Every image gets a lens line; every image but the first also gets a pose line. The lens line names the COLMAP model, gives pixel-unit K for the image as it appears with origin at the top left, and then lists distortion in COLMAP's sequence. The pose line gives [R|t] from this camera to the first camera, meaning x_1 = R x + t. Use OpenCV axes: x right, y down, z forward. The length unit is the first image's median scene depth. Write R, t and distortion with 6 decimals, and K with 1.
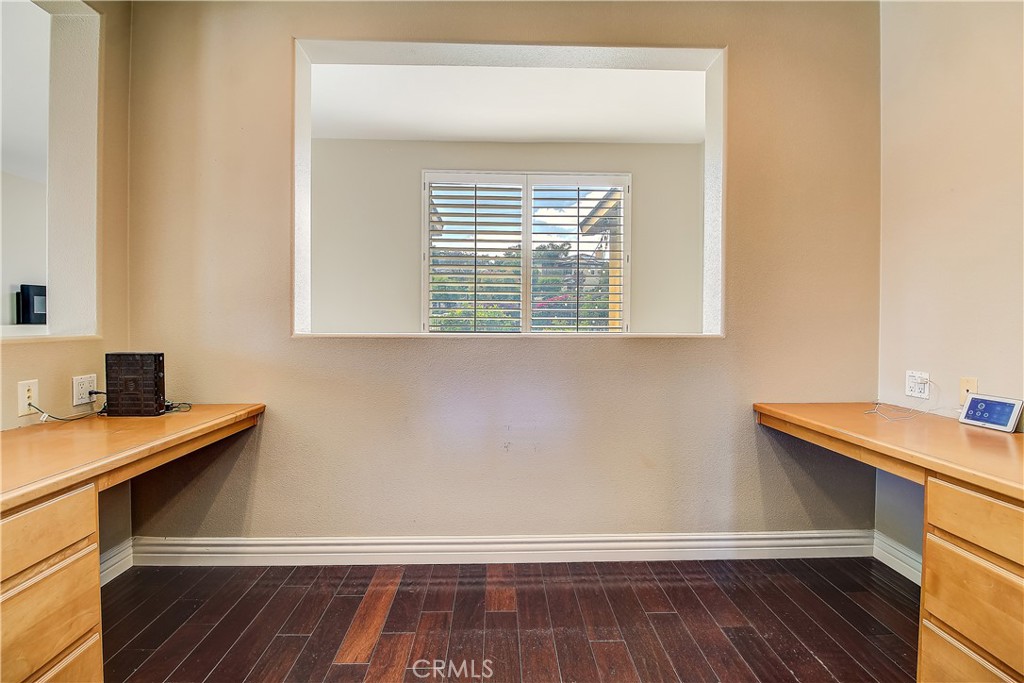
lens RADIAL K [[471.8, 0, 501.9], [0, 471.8, 331.2], [0, 0, 1]] dist [-0.009833, -0.005328]
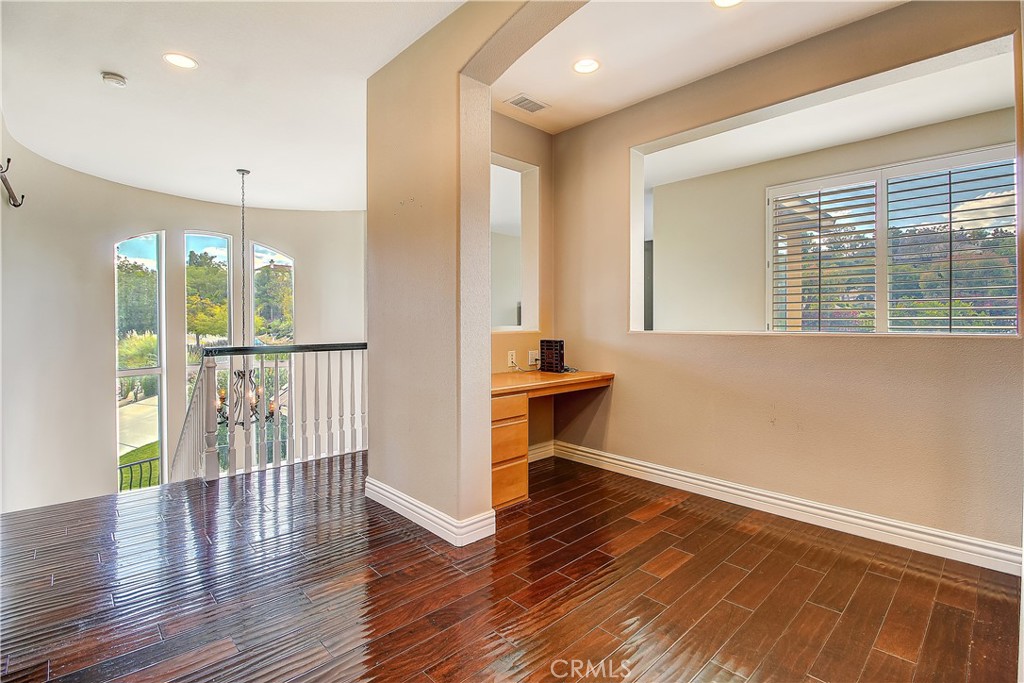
lens RADIAL K [[471.8, 0, 516.8], [0, 471.8, 335.4], [0, 0, 1]] dist [-0.009833, -0.005328]
pose [[0.673586, 0.014433, -0.738968, 0.513676], [-0.007333, 0.999891, 0.012845, 0.002232], [0.739073, -0.003233, 0.673618, -0.389784]]
